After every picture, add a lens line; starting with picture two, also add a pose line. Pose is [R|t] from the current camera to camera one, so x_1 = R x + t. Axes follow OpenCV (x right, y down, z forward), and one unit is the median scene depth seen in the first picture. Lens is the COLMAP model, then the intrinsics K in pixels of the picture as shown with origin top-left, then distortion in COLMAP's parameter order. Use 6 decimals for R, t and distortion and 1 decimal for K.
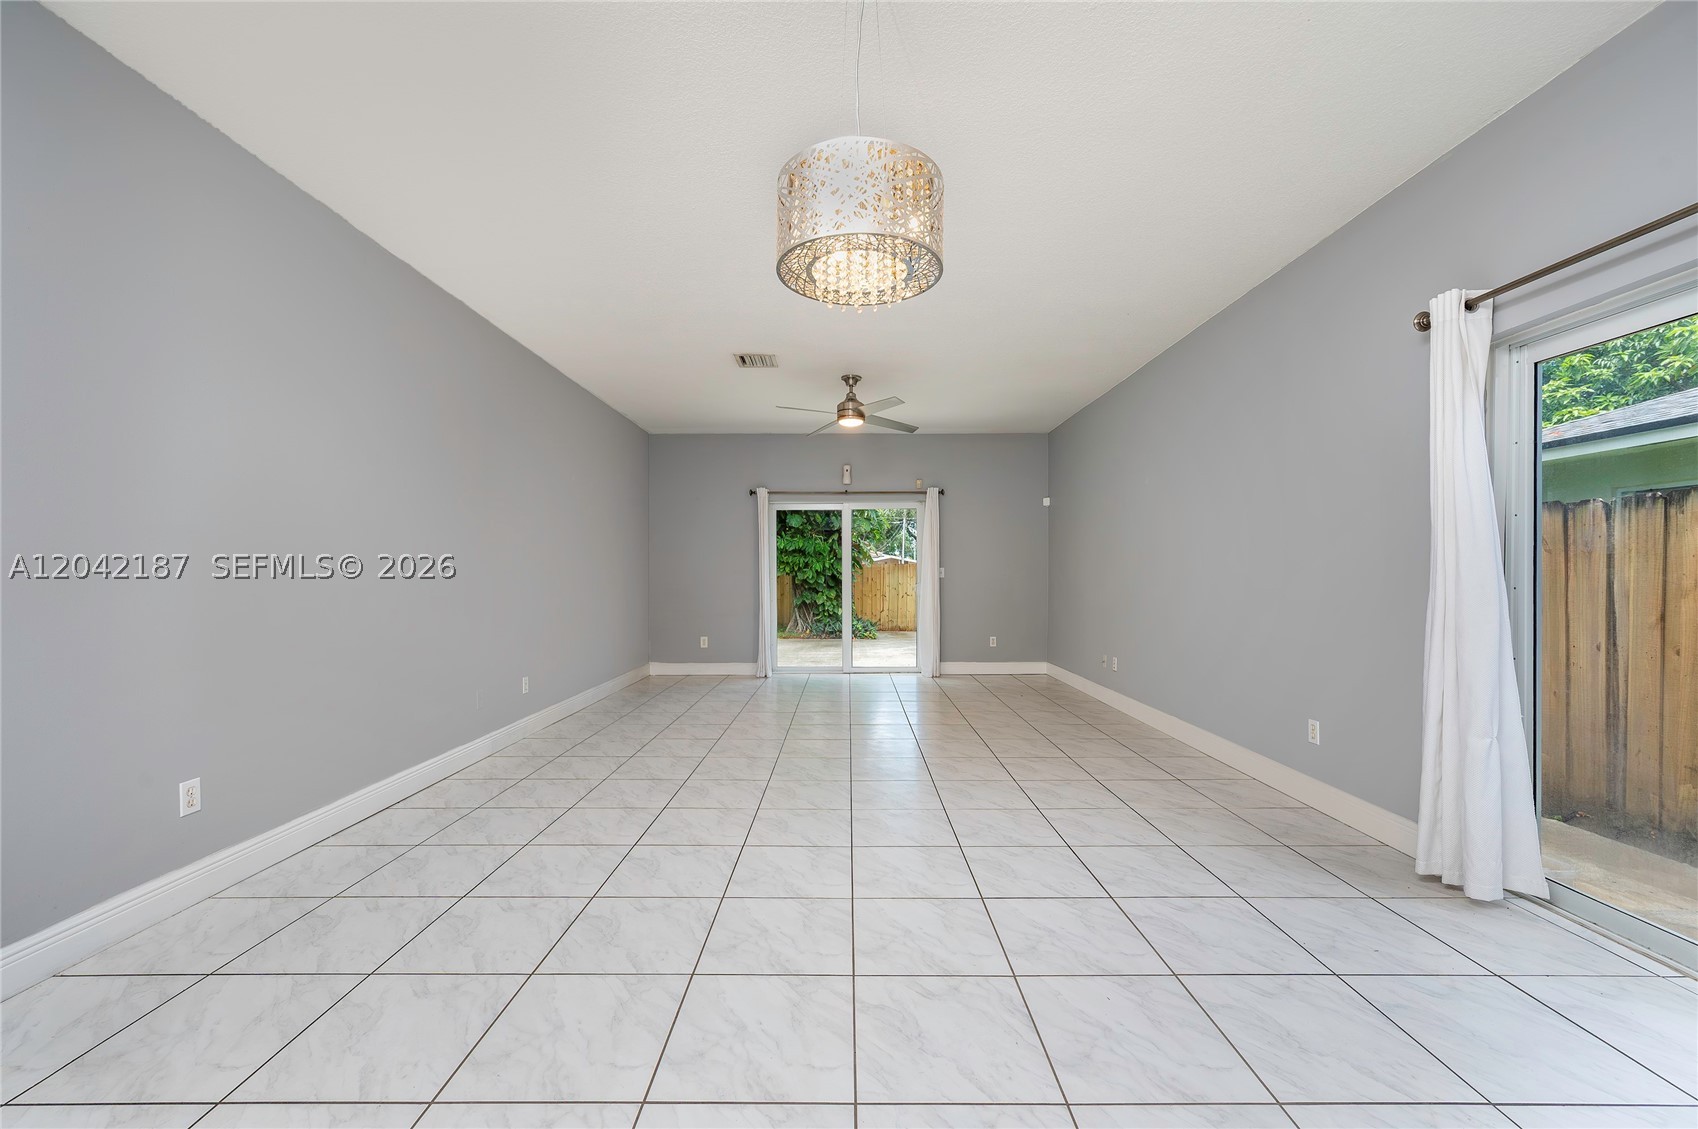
lens RADIAL K [[679.8, 0, 846.1], [0, 679.8, 572.9], [0, 0, 1]] dist [0.001644, -0.000100]
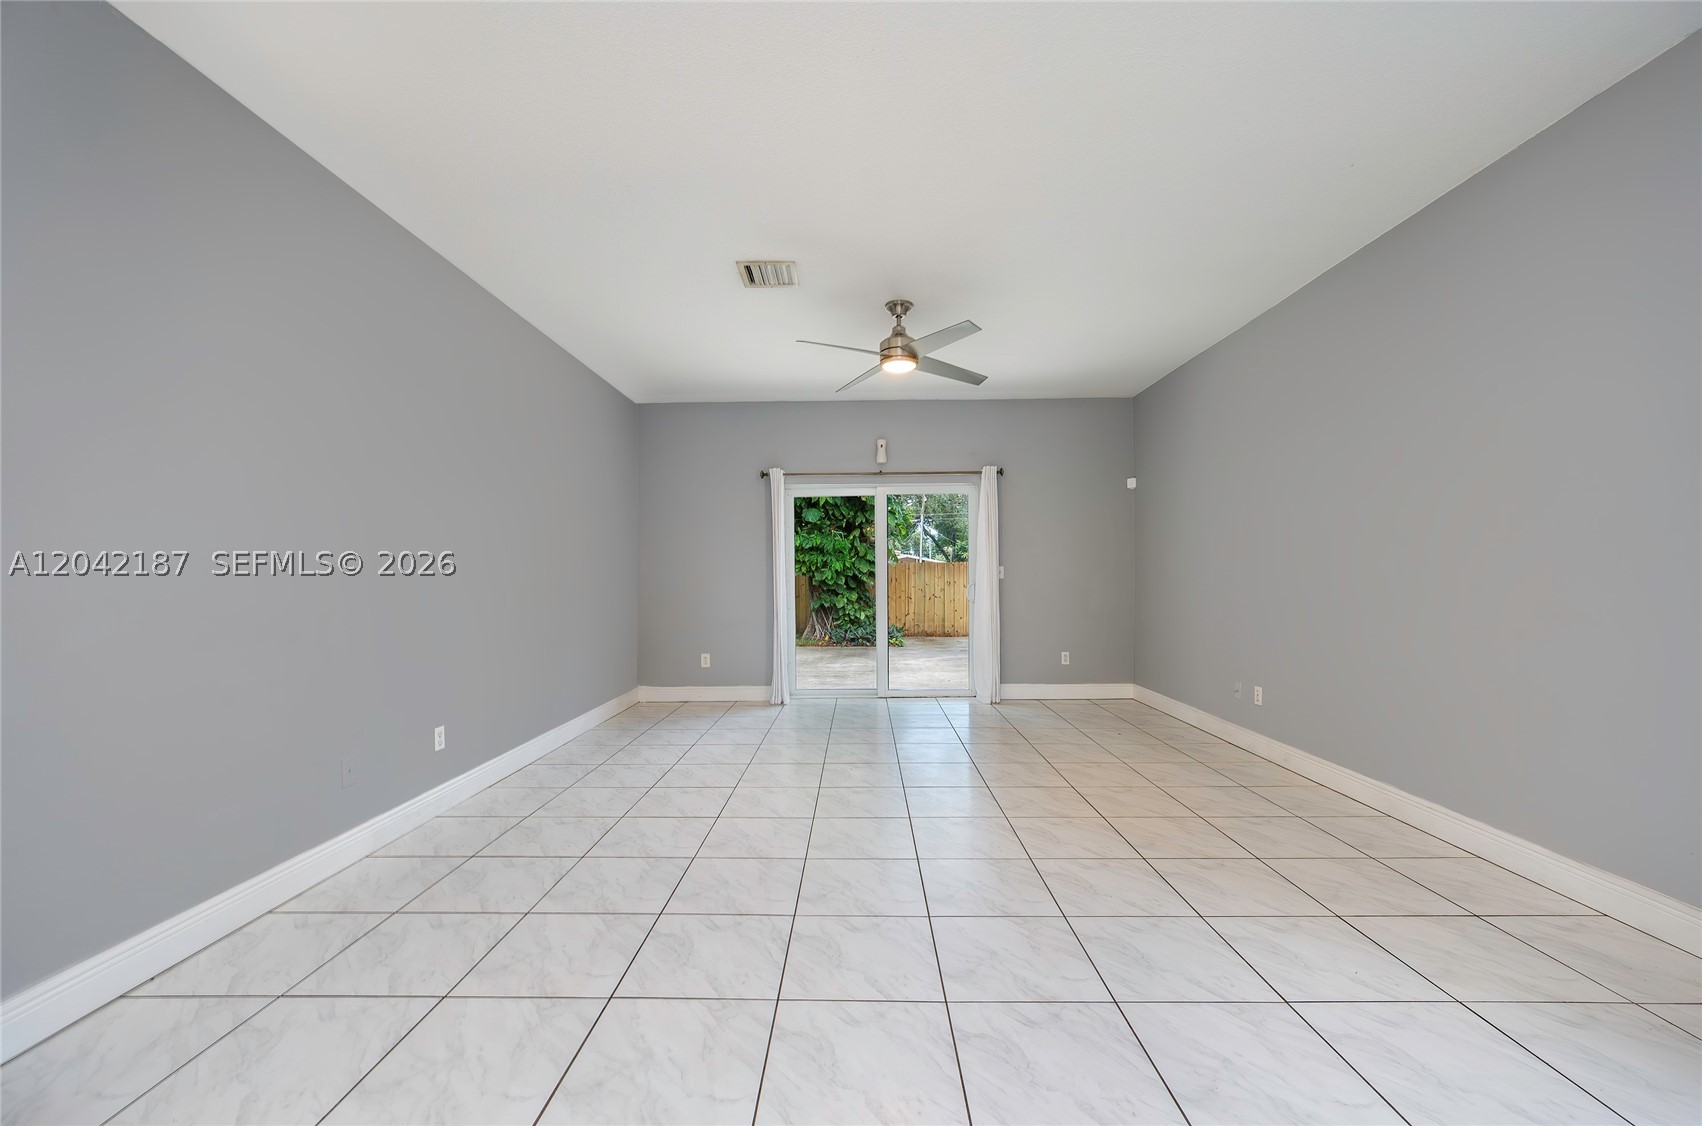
lens RADIAL K [[681.5, 0, 848.1], [0, 681.5, 571.4], [0, 0, 1]] dist [0.001644, -0.000100]
pose [[0.999858, -0.006076, -0.015697, -0.026120], [0.006050, 0.999980, -0.001714, -0.001092], [0.015707, 0.001618, 0.999875, 0.190860]]
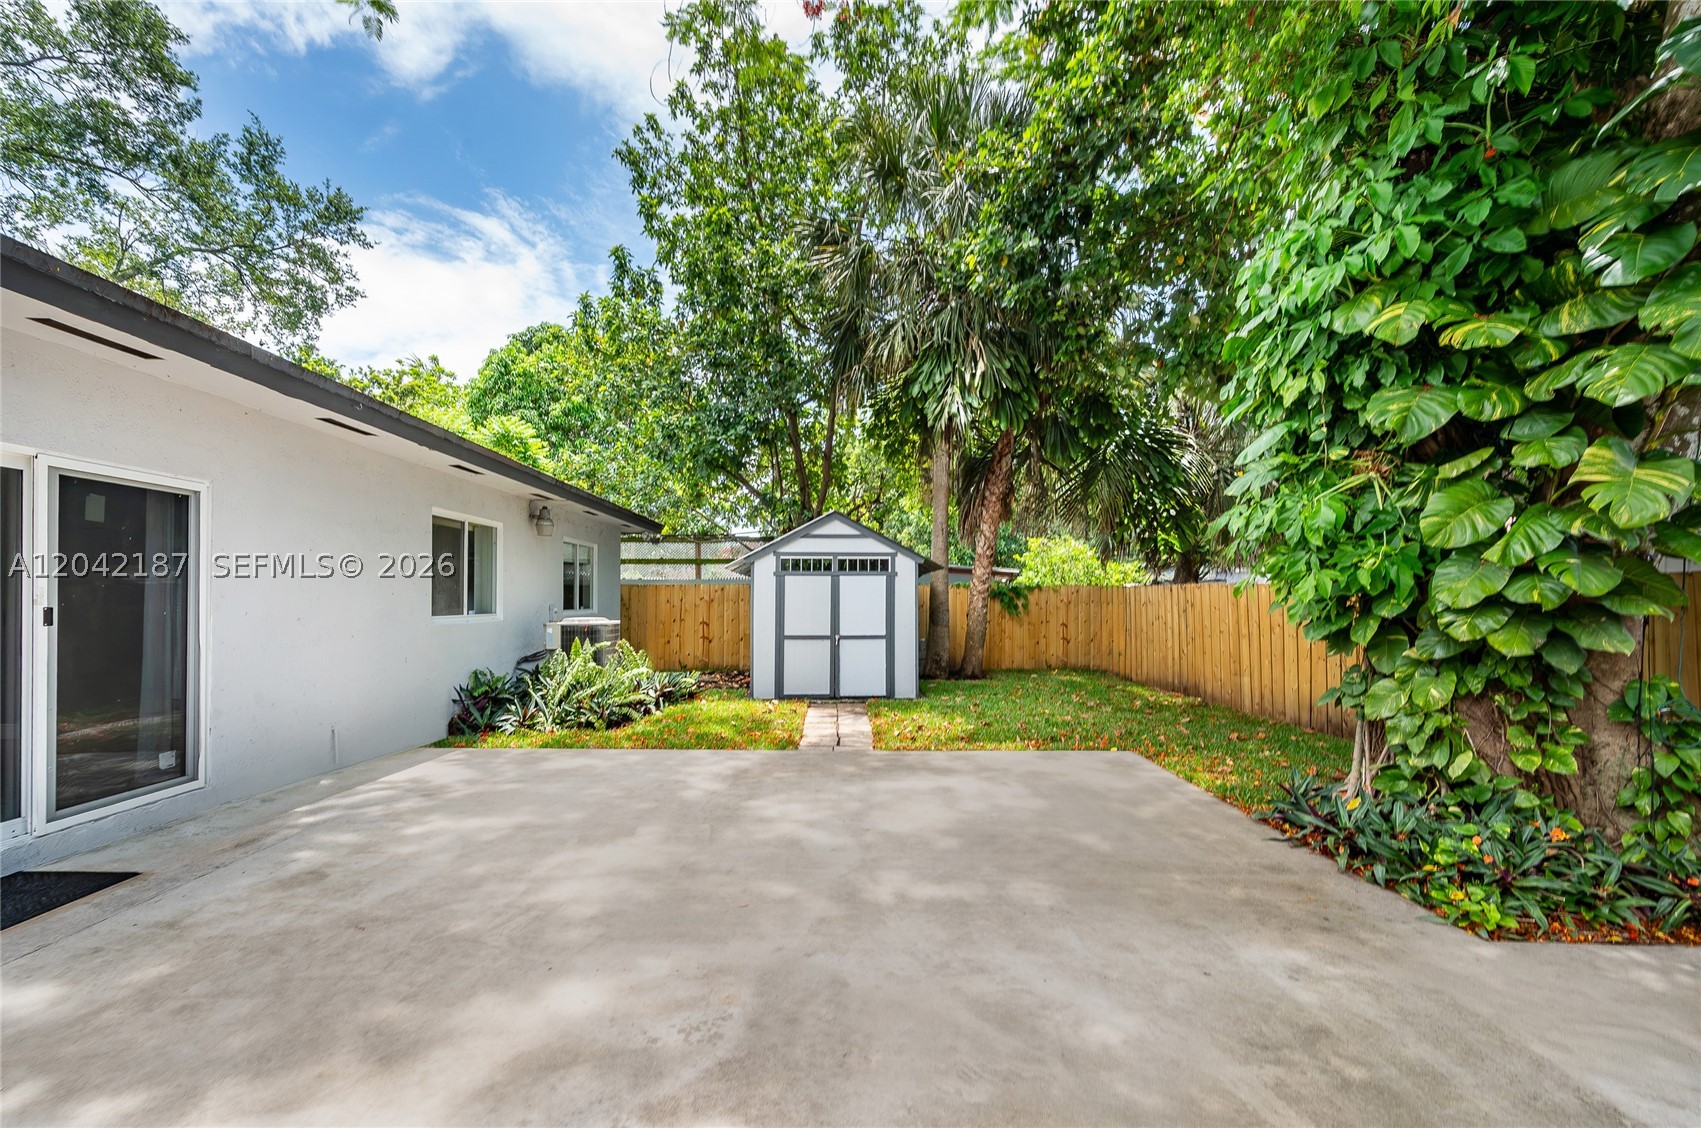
lens RADIAL K [[679.4, 0, 843.2], [0, 679.4, 604.7], [0, 0, 1]] dist [0.001601, 0.000452]
pose [[0.021150, 0.007773, -0.999746, 0.460440], [-0.000270, 0.999970, 0.007769, -0.006617], [0.999776, 0.000105, 0.021152, 1.519033]]
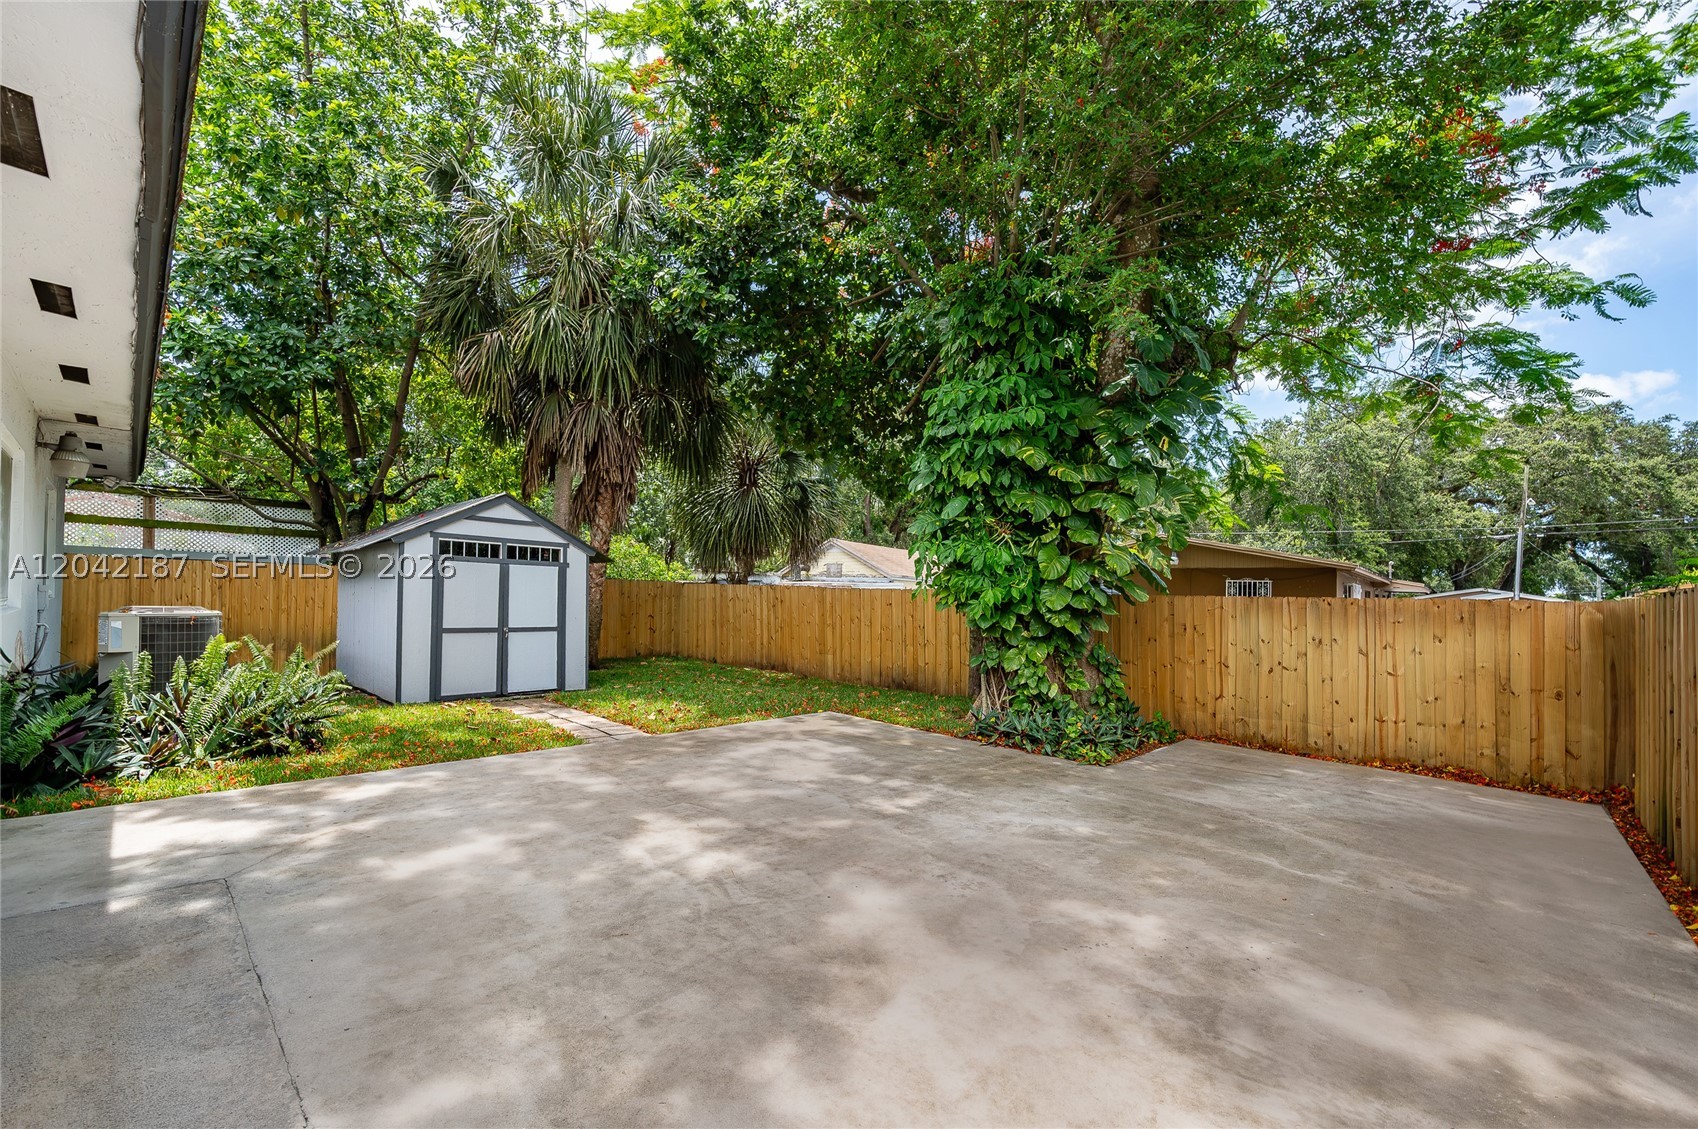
lens RADIAL K [[675.3, 0, 830.6], [0, 675.3, 585.9], [0, 0, 1]] dist [0.006588, 0.000135]
pose [[0.725422, 0.009352, -0.688241, 0.408193], [-0.030958, 0.999339, -0.019051, -0.006913], [0.687608, 0.035126, 0.725232, 1.072268]]
